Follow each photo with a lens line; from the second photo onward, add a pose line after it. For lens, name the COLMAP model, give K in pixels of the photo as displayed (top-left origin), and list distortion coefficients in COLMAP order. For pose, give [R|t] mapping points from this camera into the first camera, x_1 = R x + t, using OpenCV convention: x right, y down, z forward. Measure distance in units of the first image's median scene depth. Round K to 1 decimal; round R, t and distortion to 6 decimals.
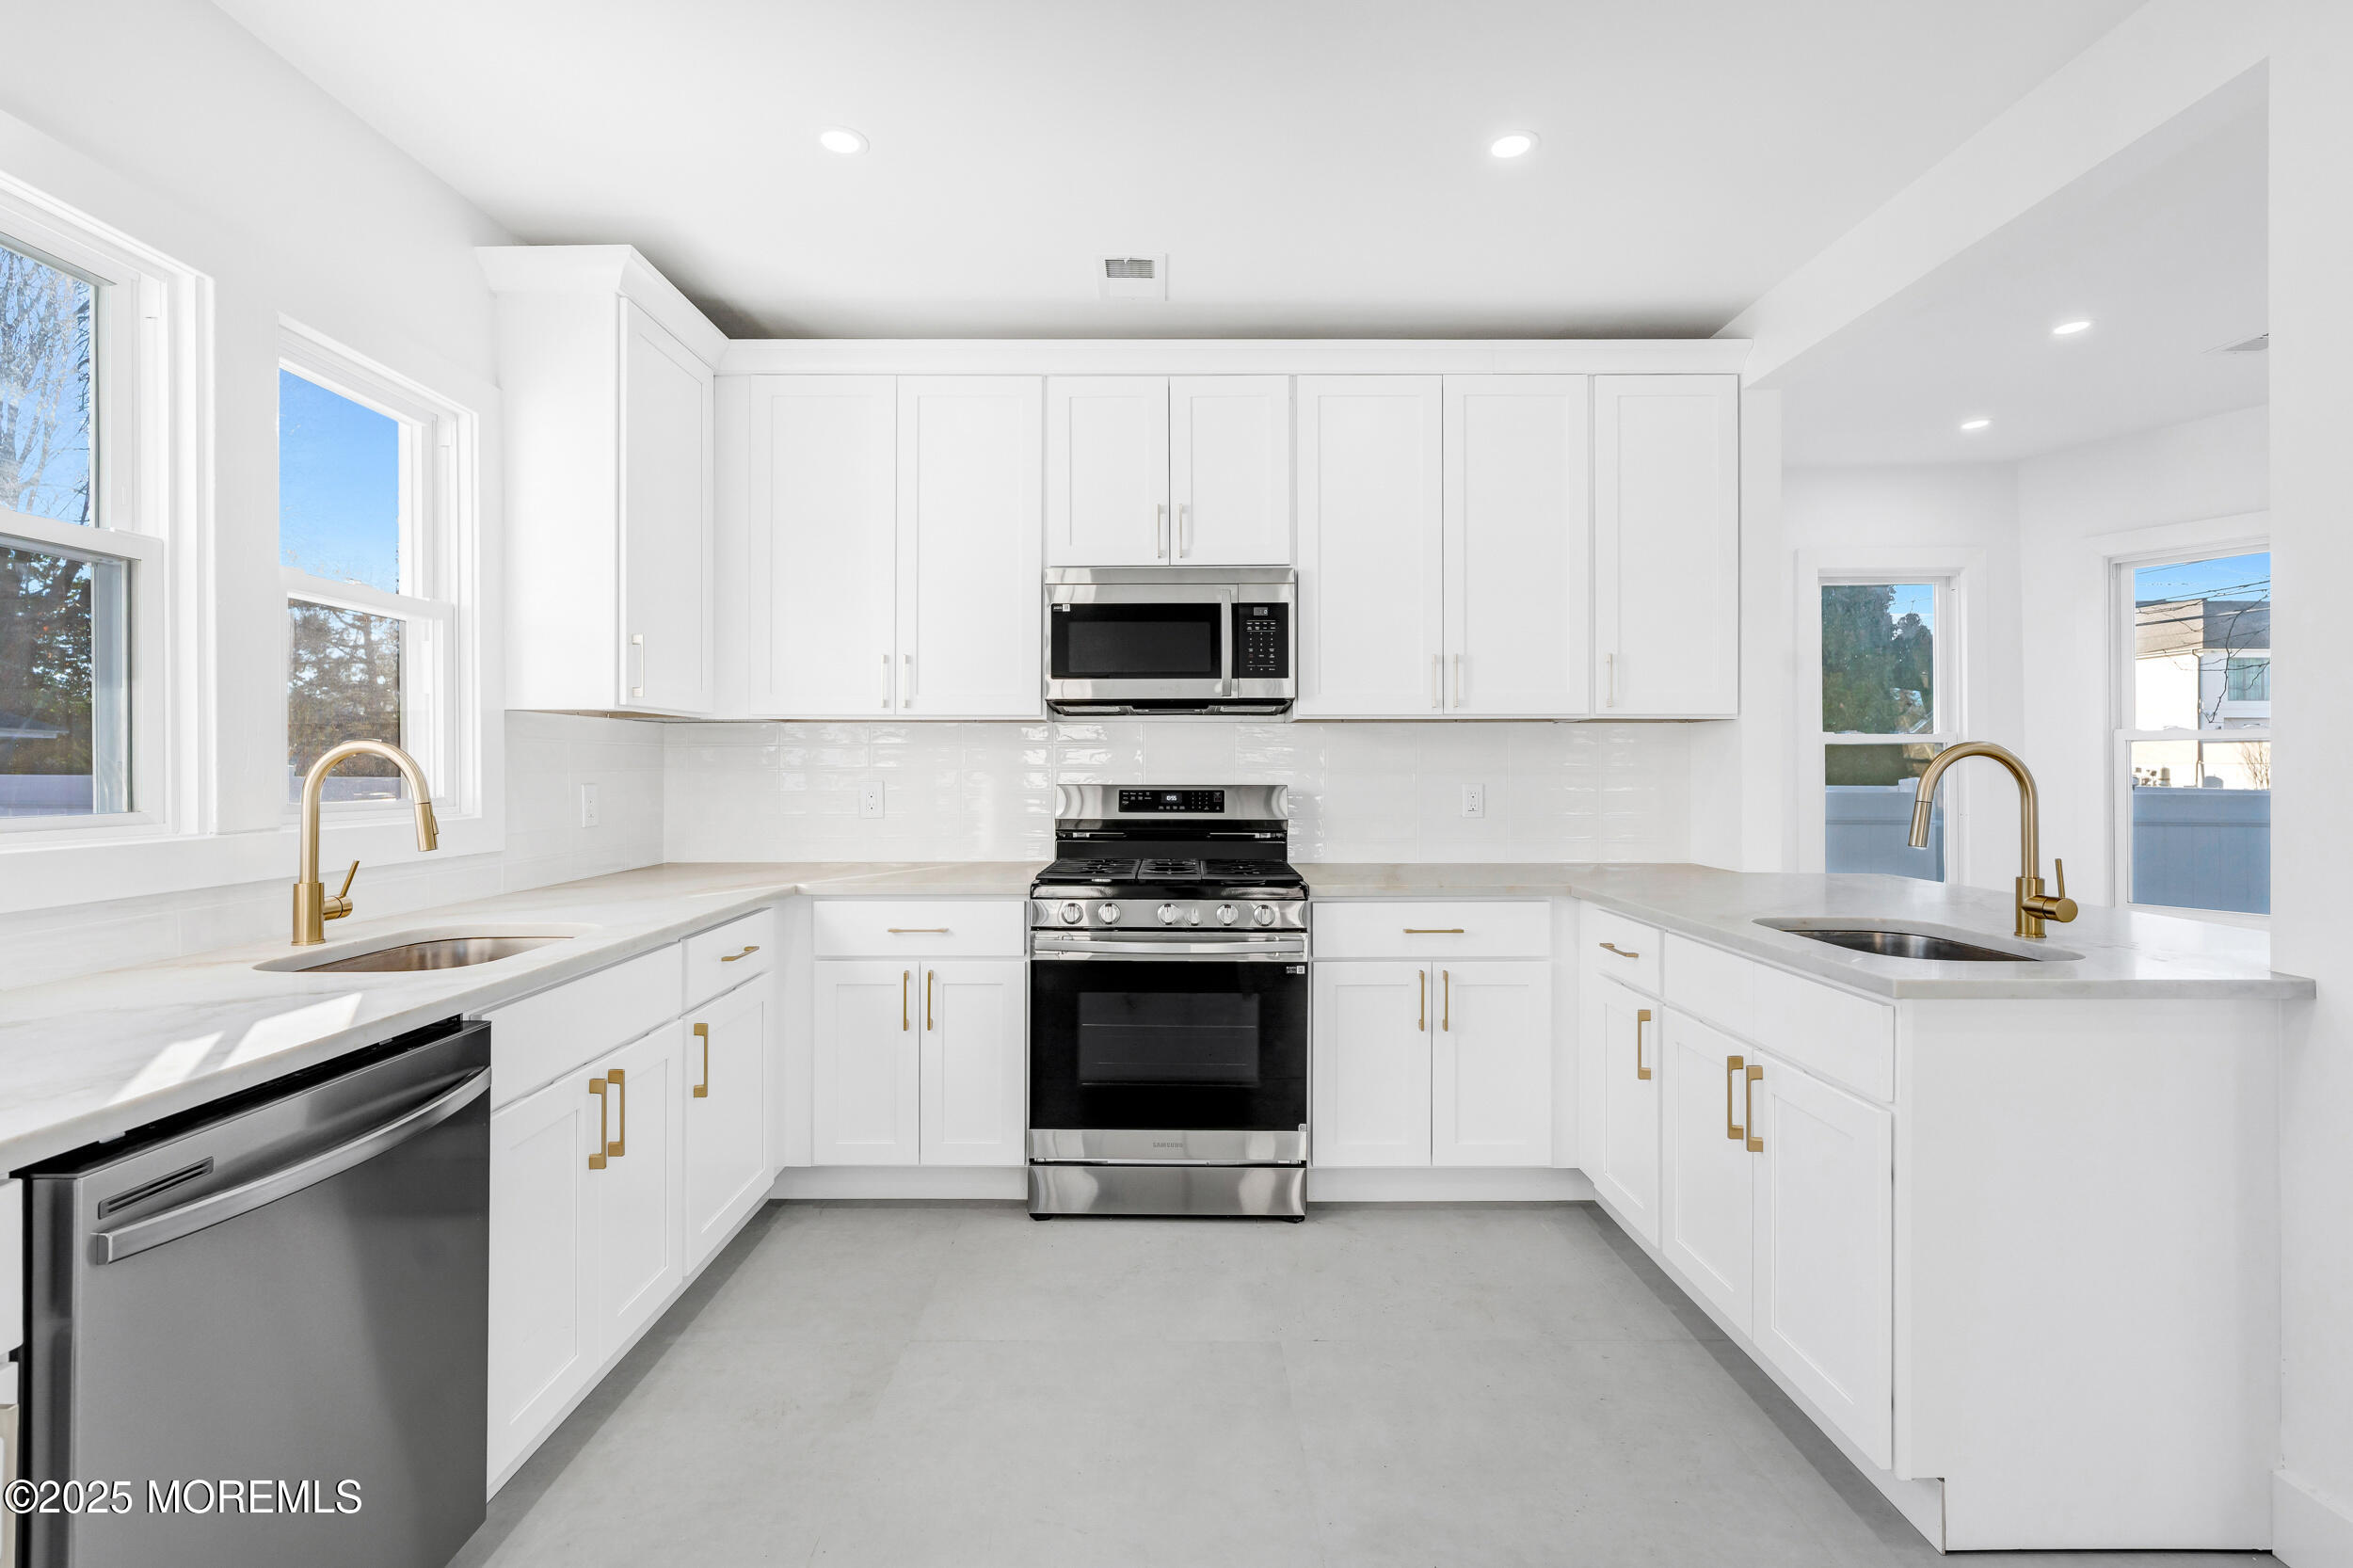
lens RADIAL K [[1082.2, 0, 1185.5], [0, 1082.2, 763.5], [0, 0, 1]] dist [-0.004941, 0.001160]
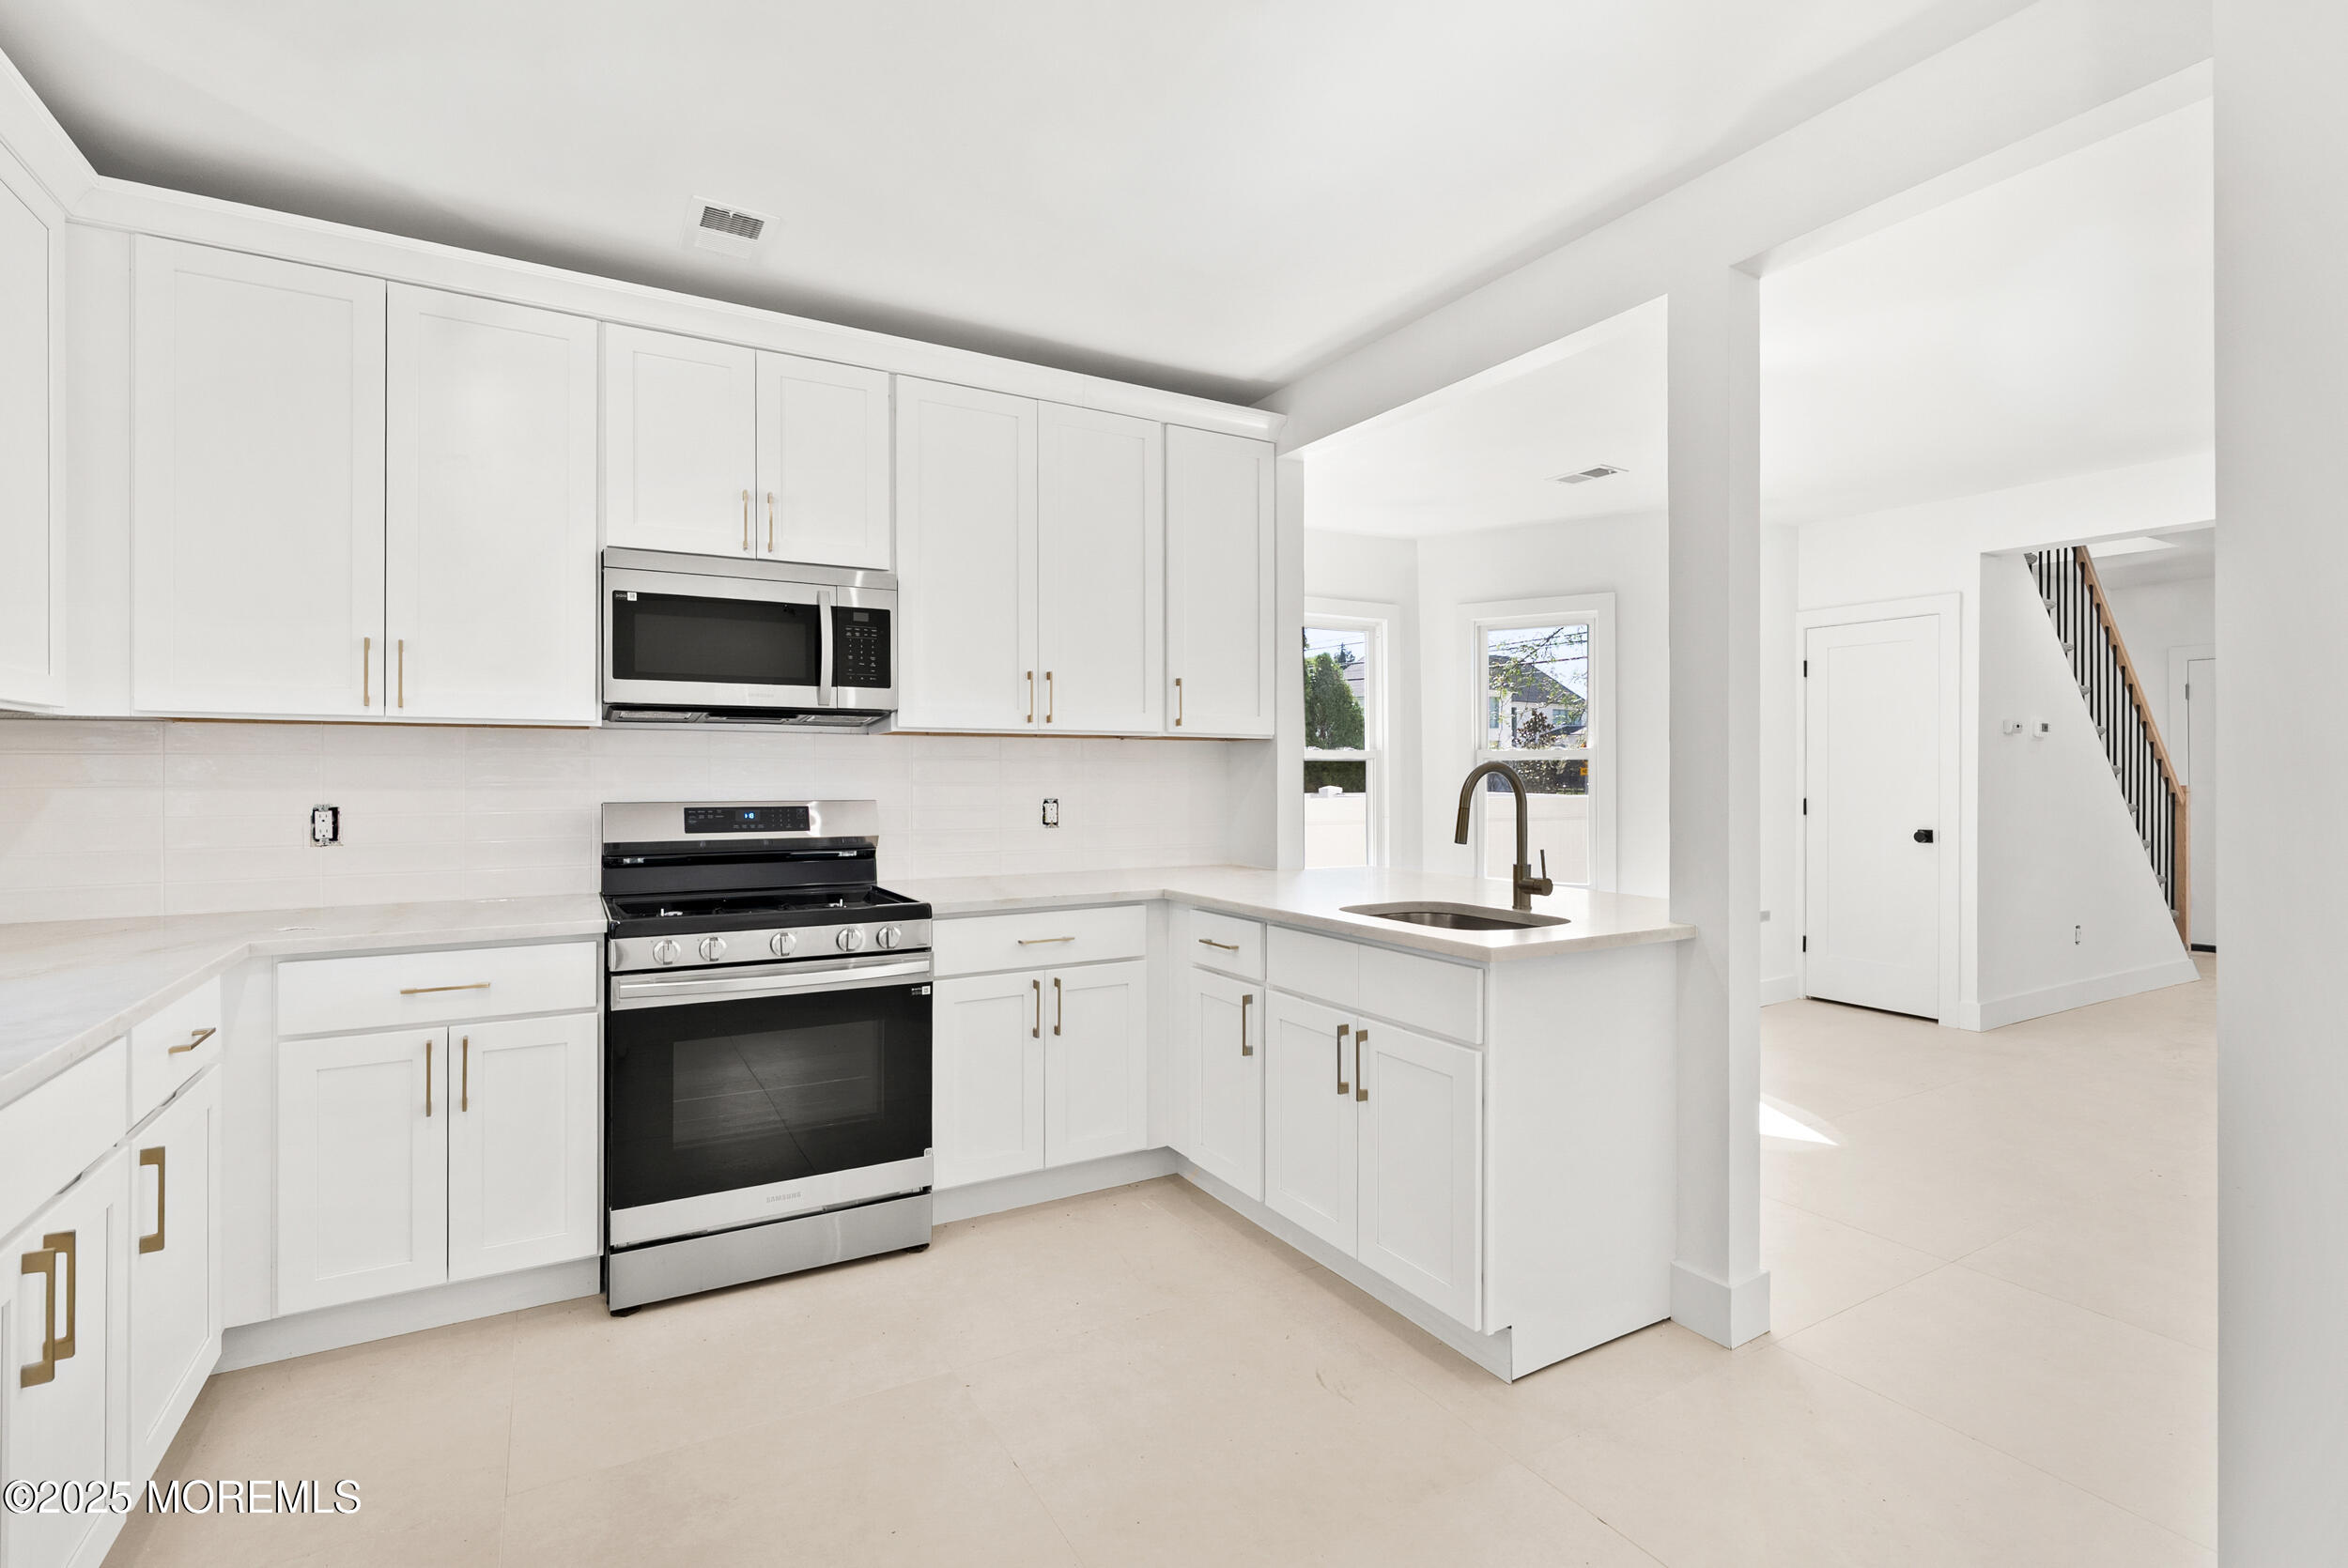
lens RADIAL K [[1079.7, 0, 1188.7], [0, 1079.7, 775.8], [0, 0, 1]] dist [-0.004941, 0.001160]
pose [[0.865960, -0.000583, 0.500114, -0.170130], [-0.001081, 0.999995, 0.003038, -0.005266], [-0.500113, -0.003171, 0.865954, 0.039808]]
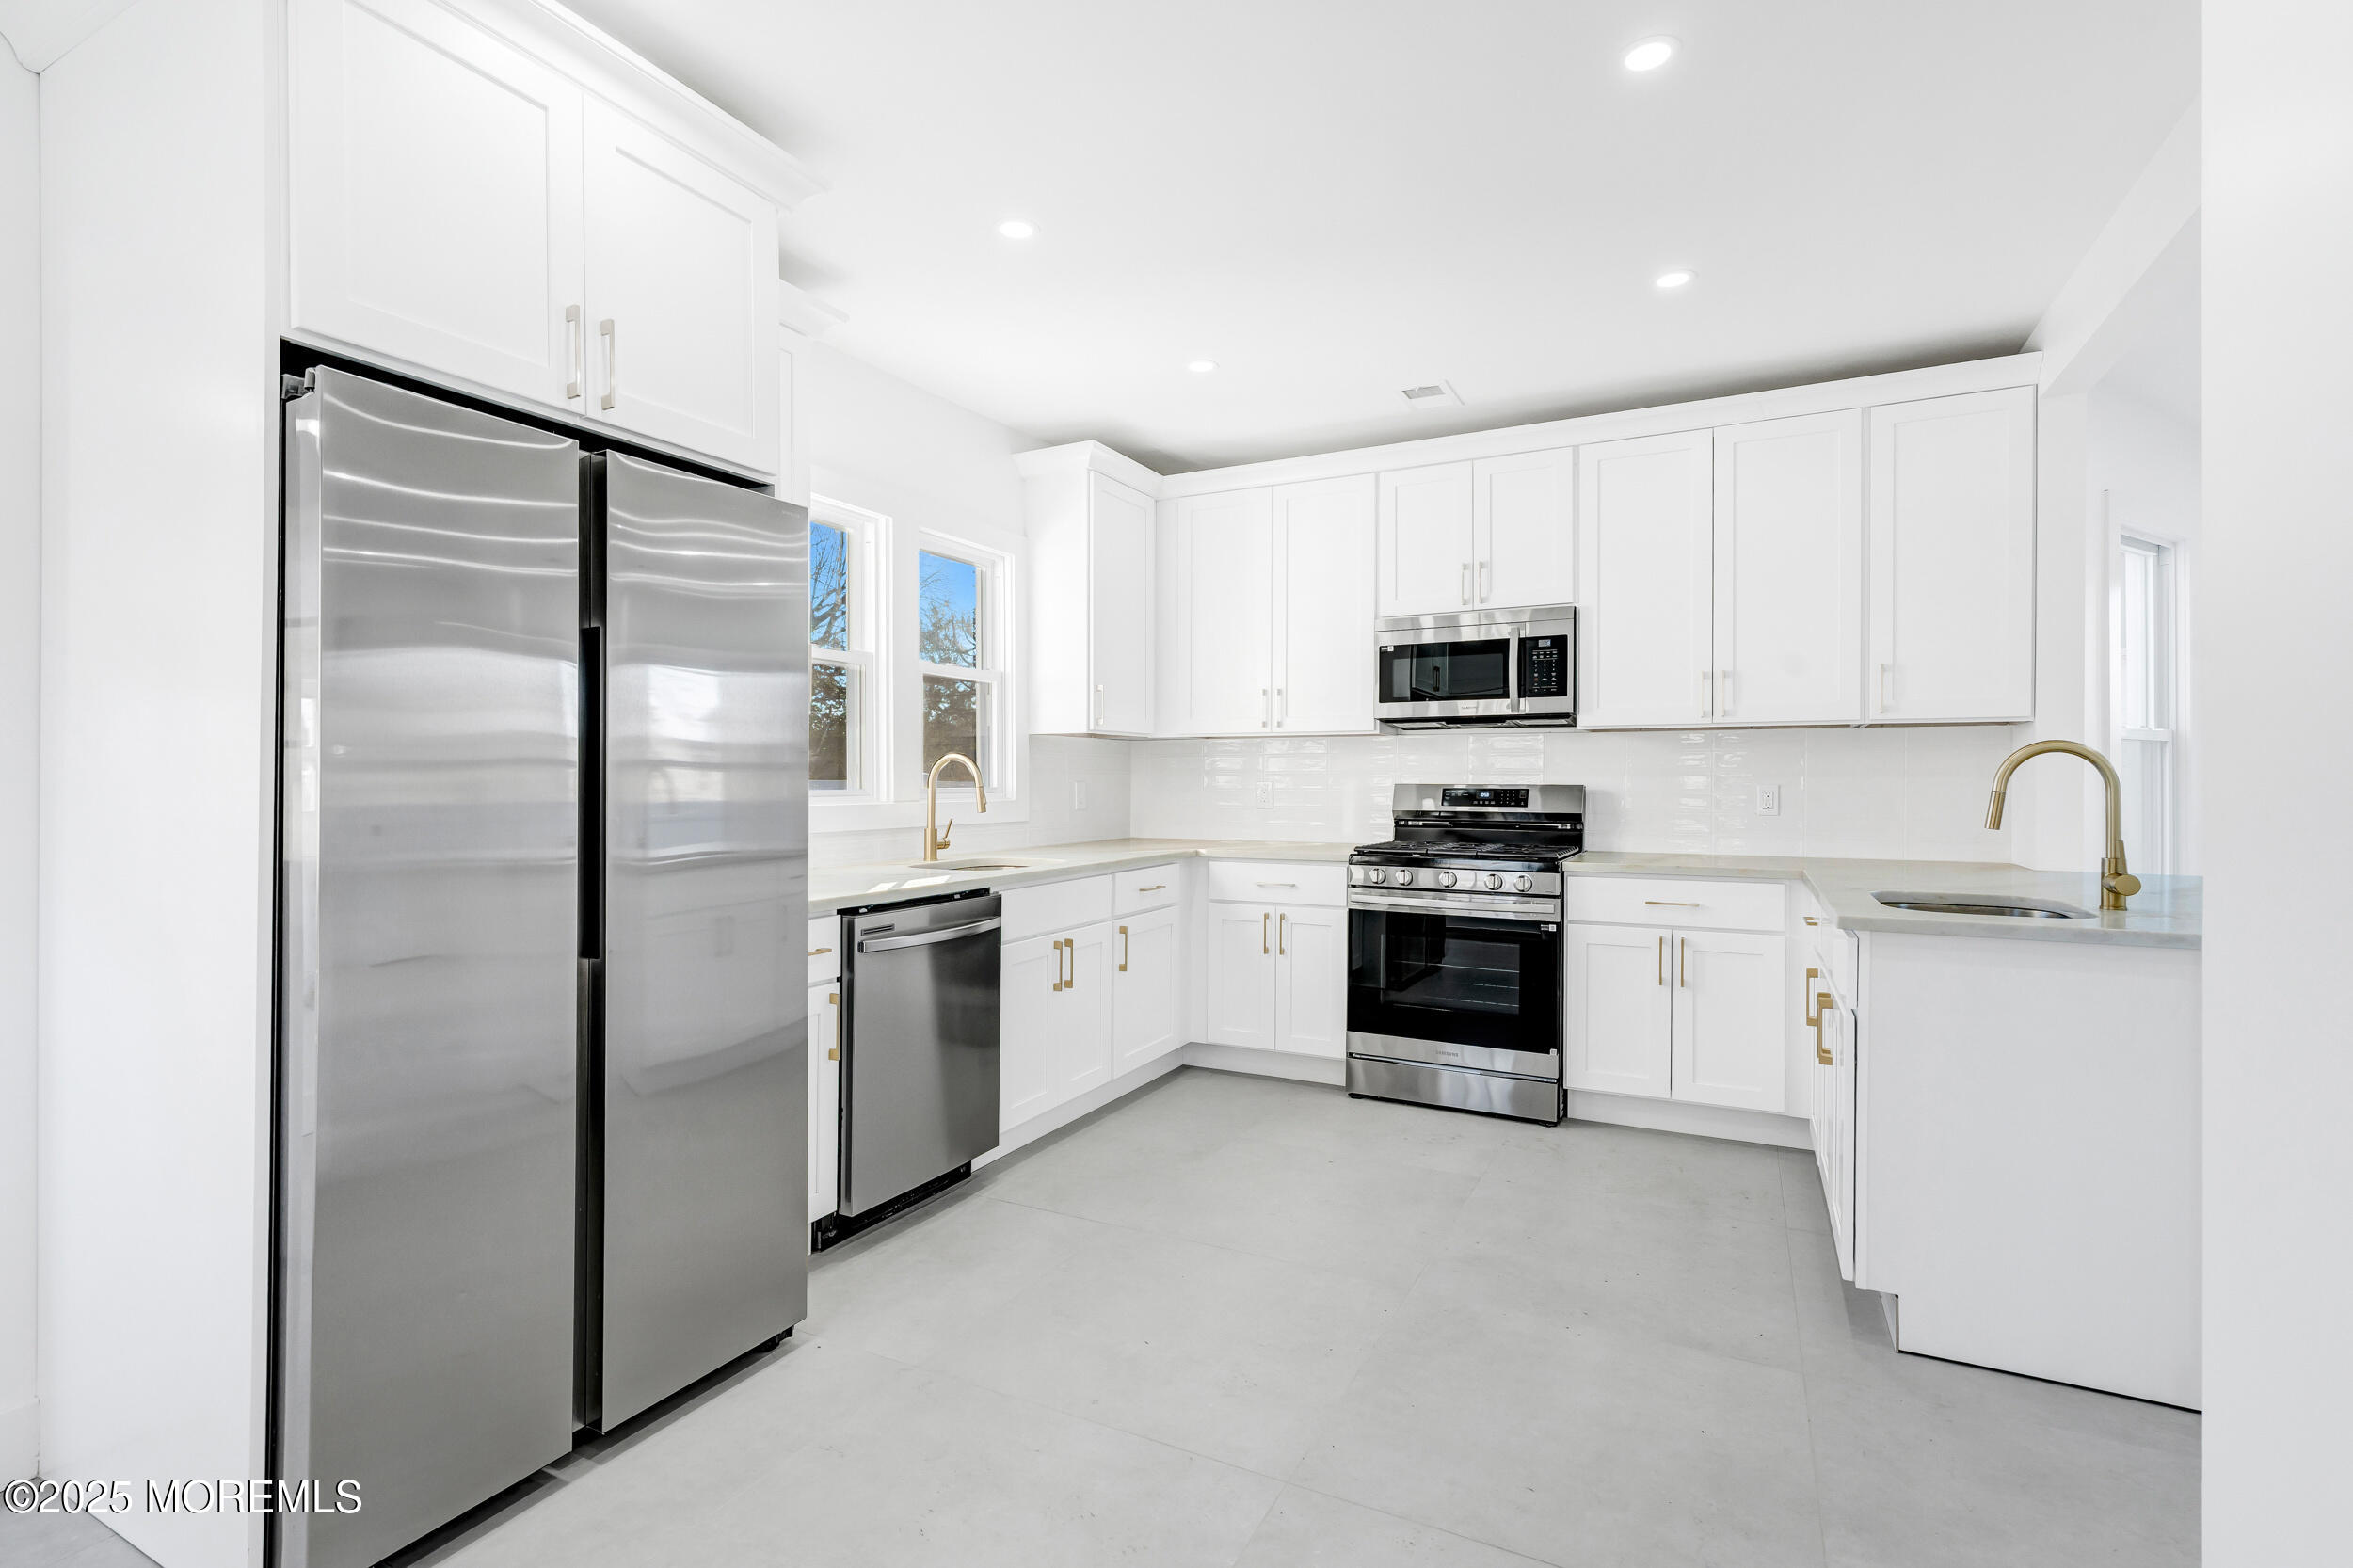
lens RADIAL K [[1082.2, 0, 1174.9], [0, 1082.2, 786.4], [0, 0, 1]] dist [-0.004941, 0.001160]
pose [[0.890005, 0.004458, -0.455928, 0.283051], [0.000305, 0.999946, 0.010374, 0.011116], [0.455950, -0.009372, 0.889956, -0.323222]]
